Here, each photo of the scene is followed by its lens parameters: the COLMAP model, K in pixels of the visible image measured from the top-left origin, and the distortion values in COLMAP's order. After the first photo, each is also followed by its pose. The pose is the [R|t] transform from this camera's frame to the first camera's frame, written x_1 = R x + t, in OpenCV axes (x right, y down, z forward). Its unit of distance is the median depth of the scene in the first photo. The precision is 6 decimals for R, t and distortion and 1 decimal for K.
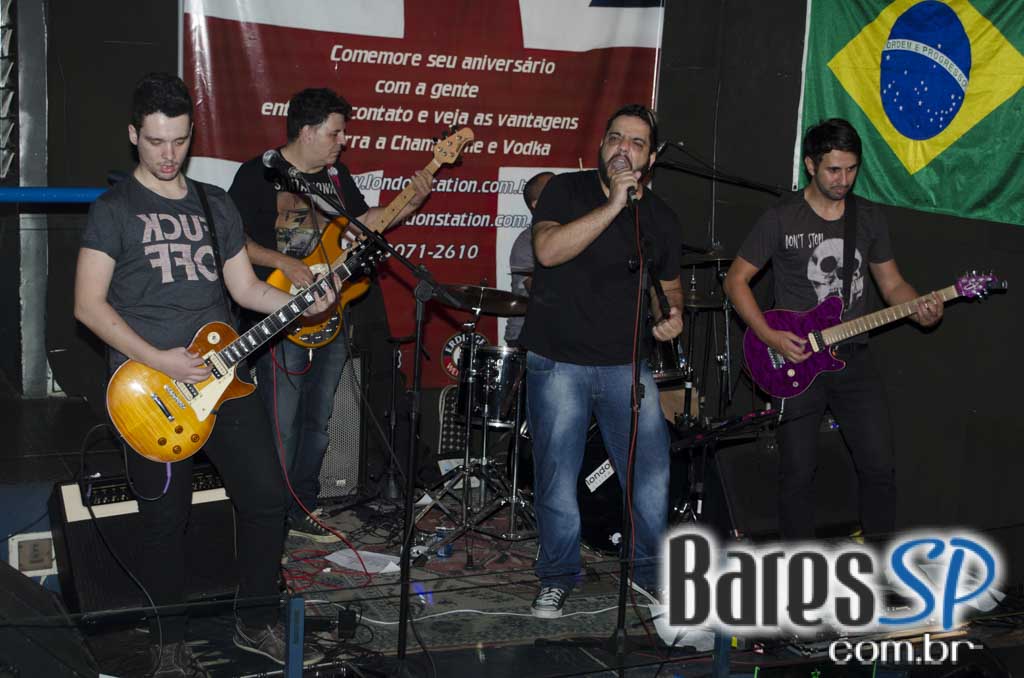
lens RADIAL K [[1539.0, 0, 511.4], [0, 1539.0, 340.2], [0, 0, 1]] dist [-0.021772, 0.000000]
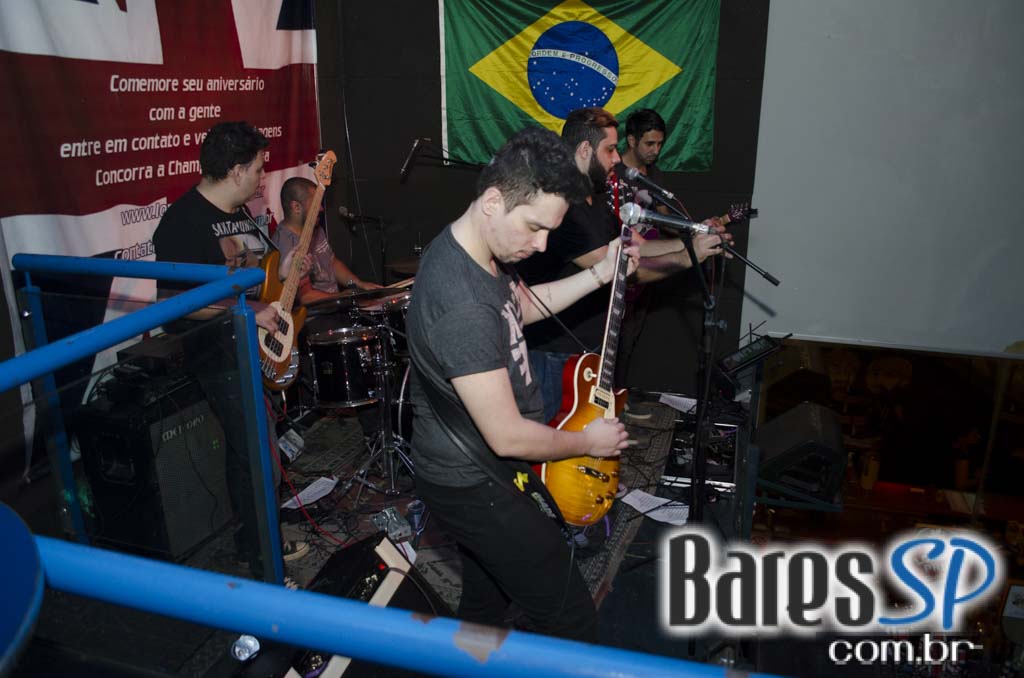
lens RADIAL K [[791.9, 0, 511.5], [0, 791.9, 337.4], [0, 0, 1]] dist [-0.061770, 0.009979]
pose [[0.681720, -0.273460, 0.678585, -0.310506], [0.162296, 0.960935, 0.224196, -0.100903], [-0.713385, -0.042707, 0.699470, 0.470332]]
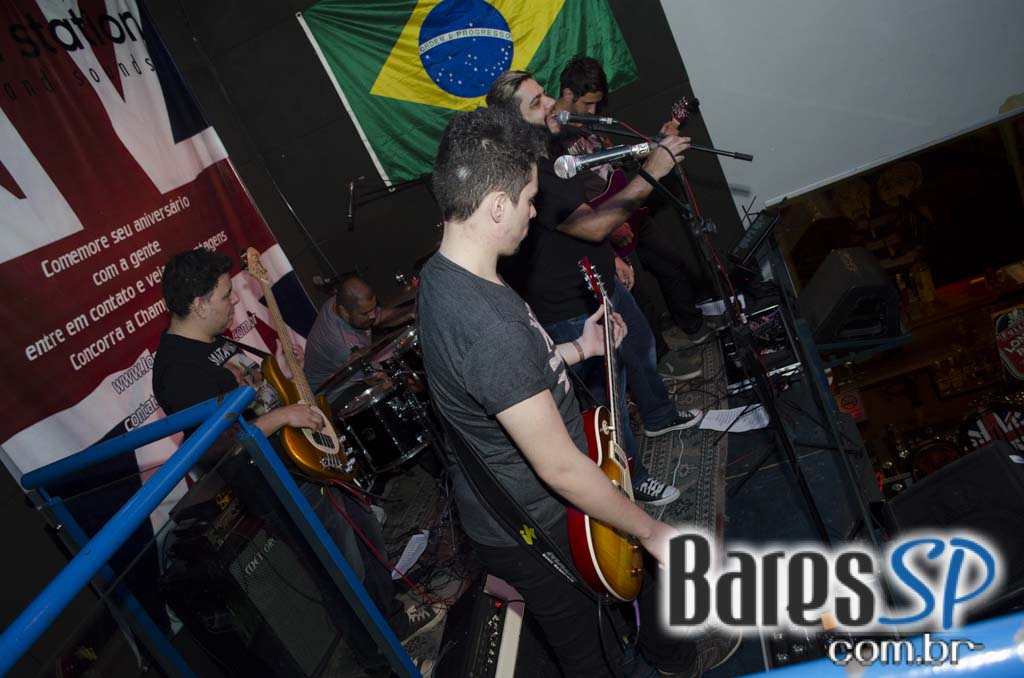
lens RADIAL K [[791.9, 0, 514.4], [0, 791.9, 335.9], [0, 0, 1]] dist [-0.061770, 0.009979]
pose [[0.517830, -0.561803, 0.645158, -0.289872], [0.568084, 0.789684, 0.231689, -0.099741], [-0.639635, 0.246529, 0.728074, 0.472235]]
